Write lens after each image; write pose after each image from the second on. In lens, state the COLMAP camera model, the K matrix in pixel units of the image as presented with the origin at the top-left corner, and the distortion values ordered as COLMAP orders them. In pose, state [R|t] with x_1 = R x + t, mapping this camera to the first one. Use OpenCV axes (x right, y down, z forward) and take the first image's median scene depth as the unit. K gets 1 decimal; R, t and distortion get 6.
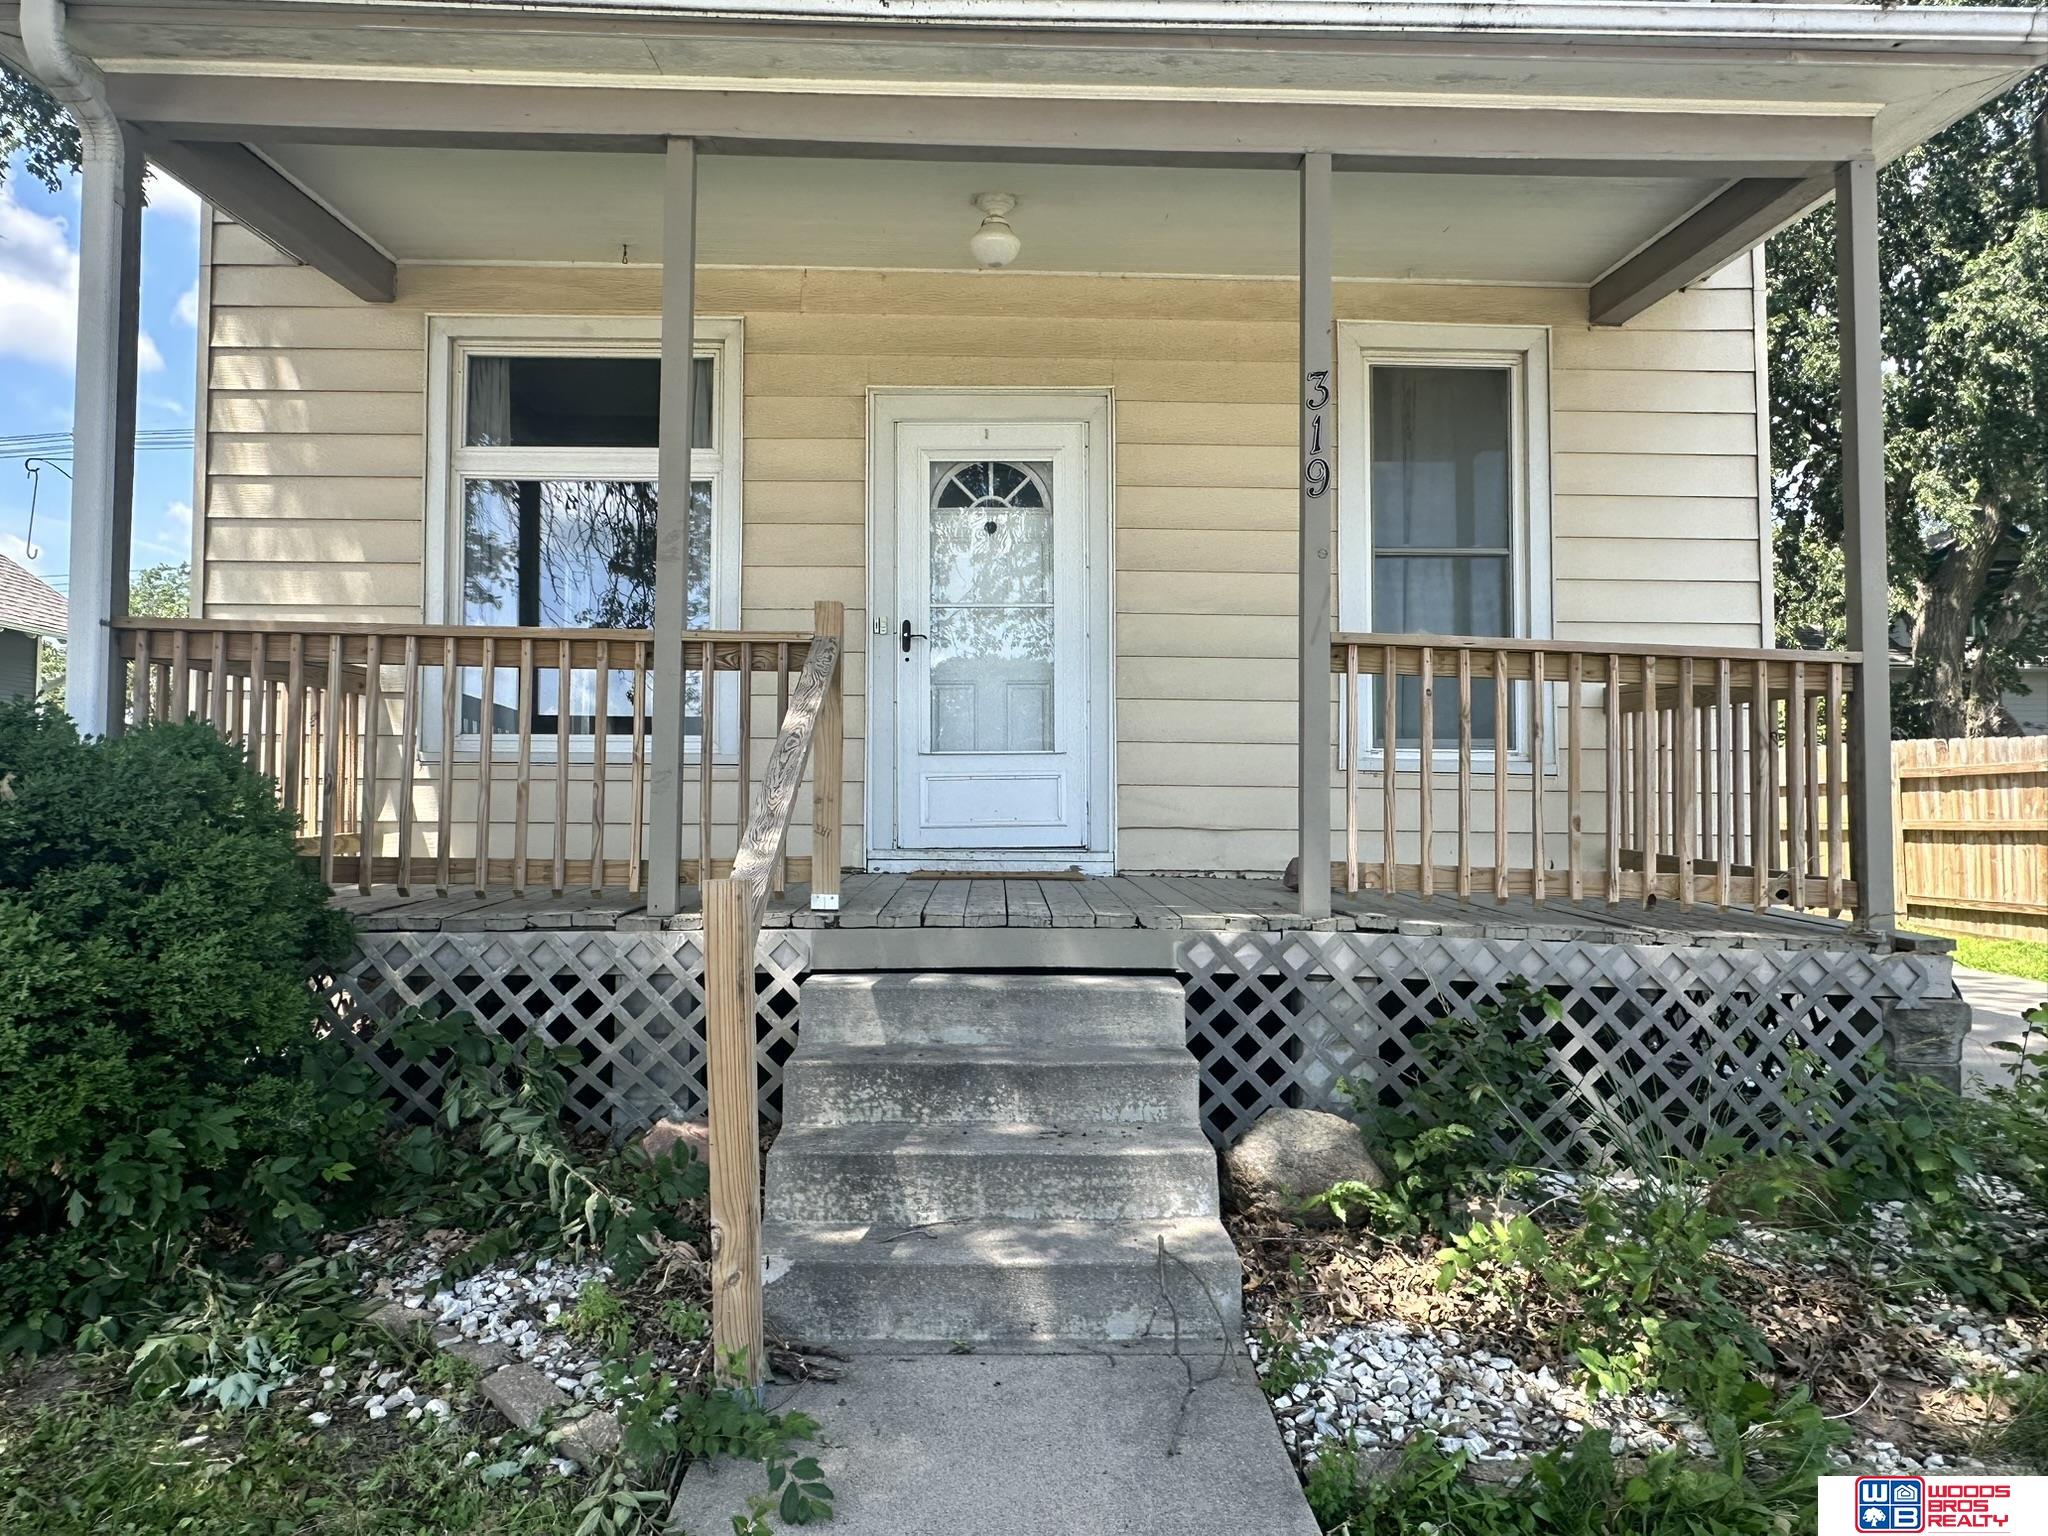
lens RADIAL K [[1361.5, 0, 1024.0], [0, 1361.5, 768.0], [0, 0, 1]] dist [0.000471, 0.000149]
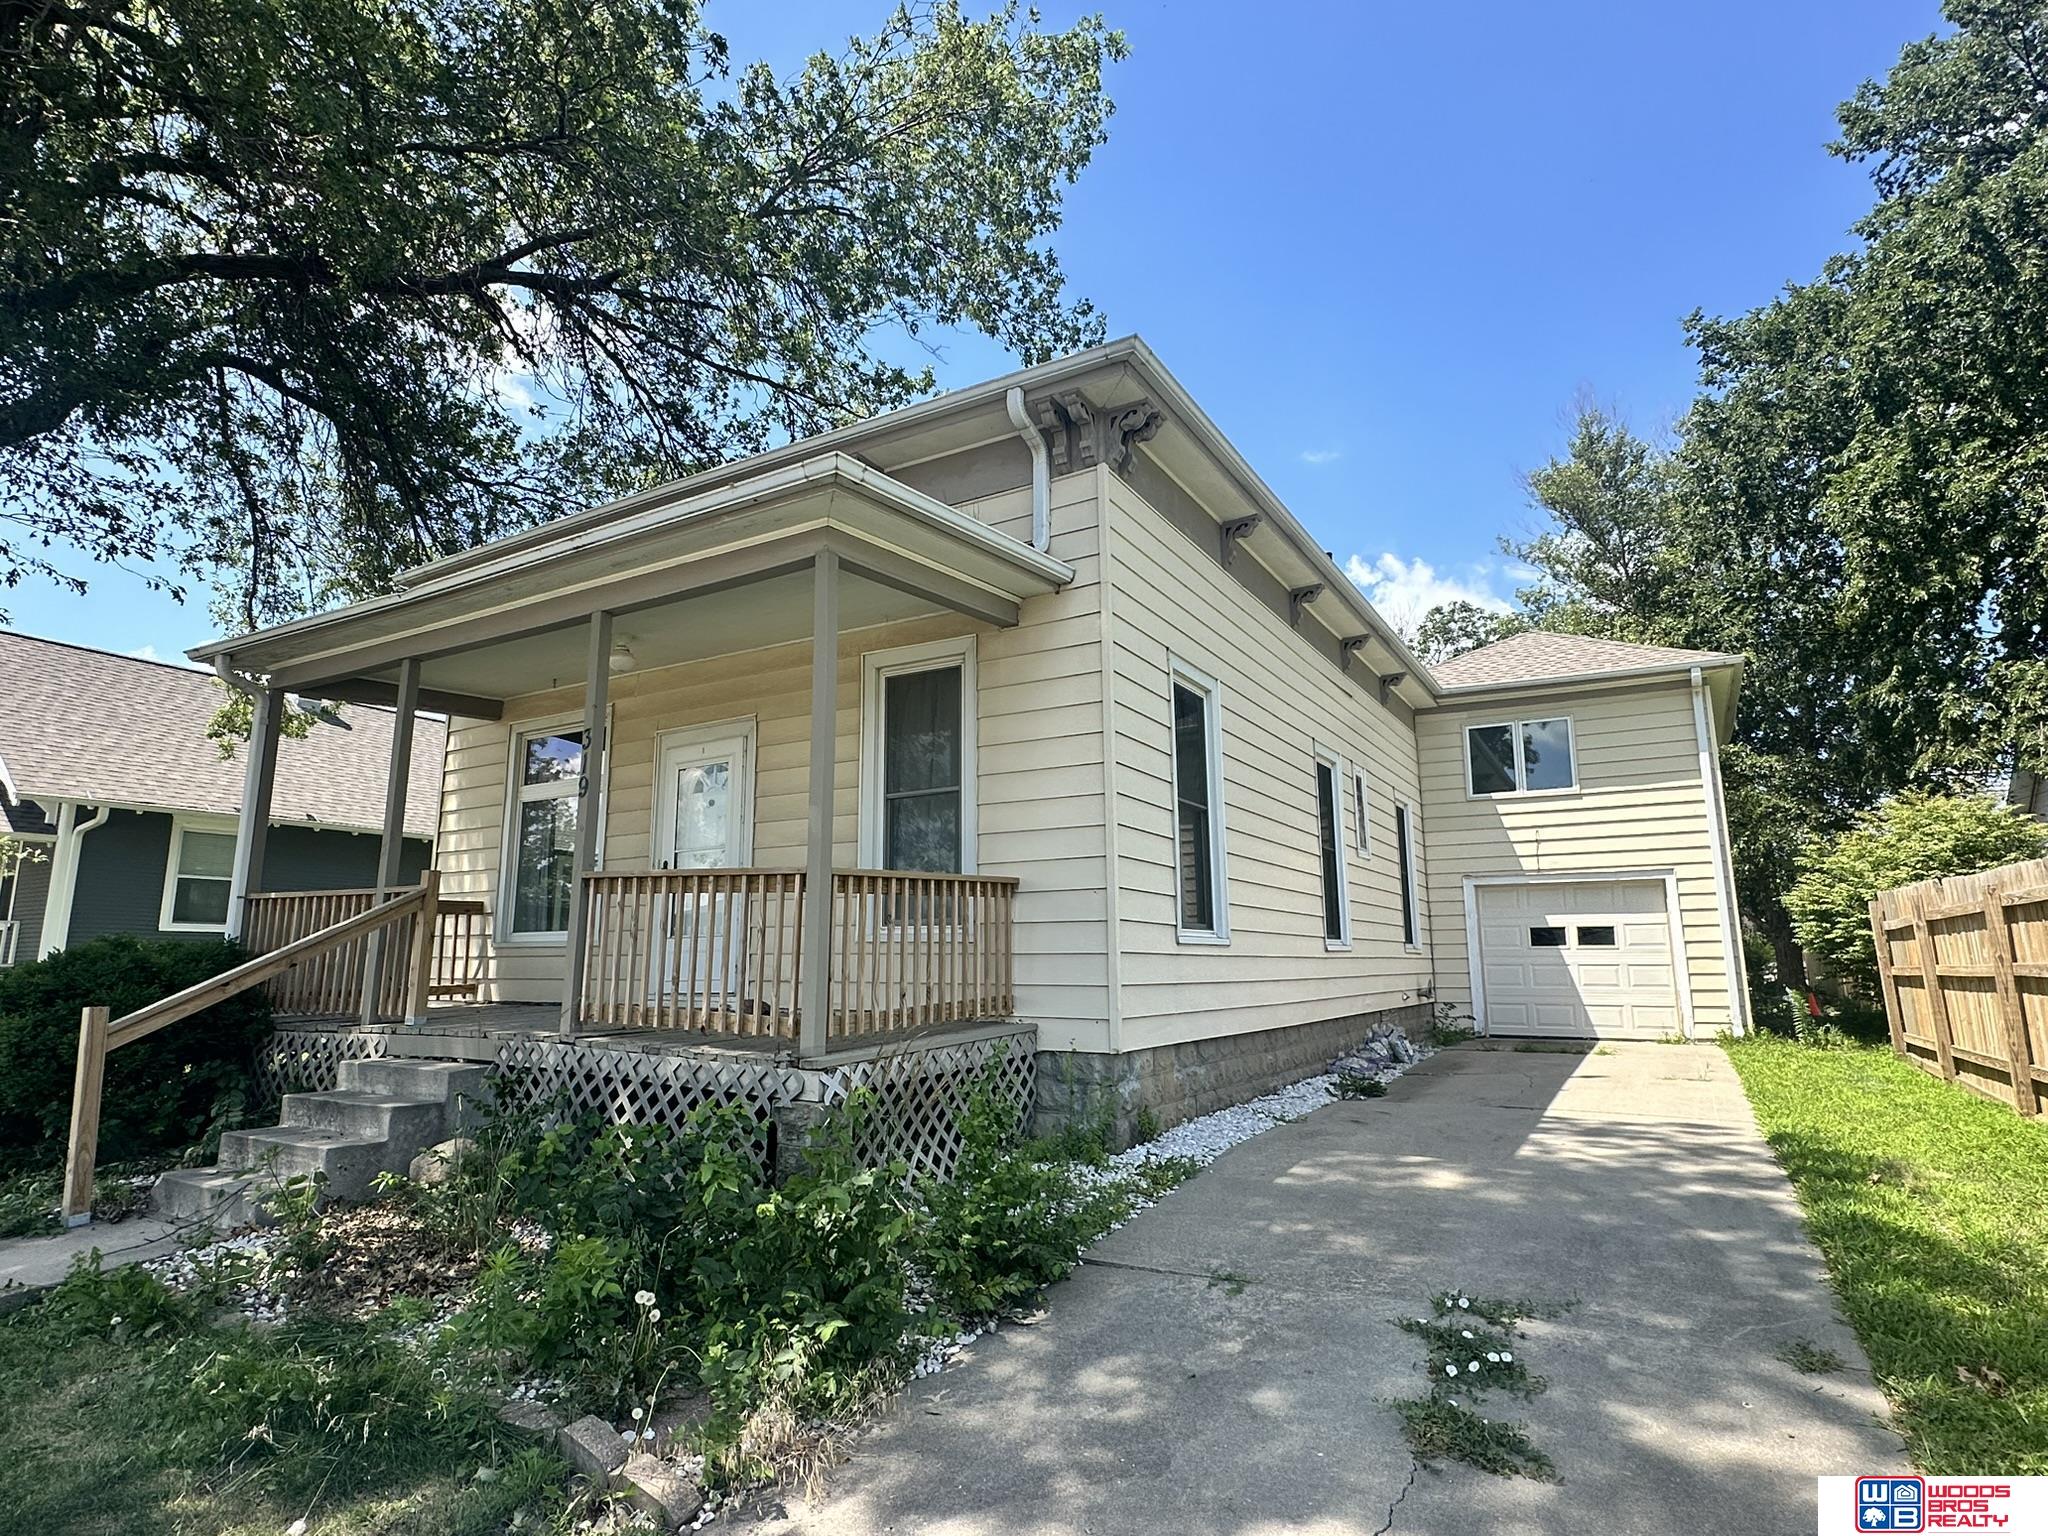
lens RADIAL K [[1109.2, 0, 1024.0], [0, 1109.2, 768.0], [0, 0, 1]] dist [0.038955, -0.000050]
pose [[0.854592, -0.109336, -0.507660, 1.022877], [0.035749, 0.987652, -0.152533, 0.003980], [0.518069, 0.112205, 0.847947, 0.023106]]
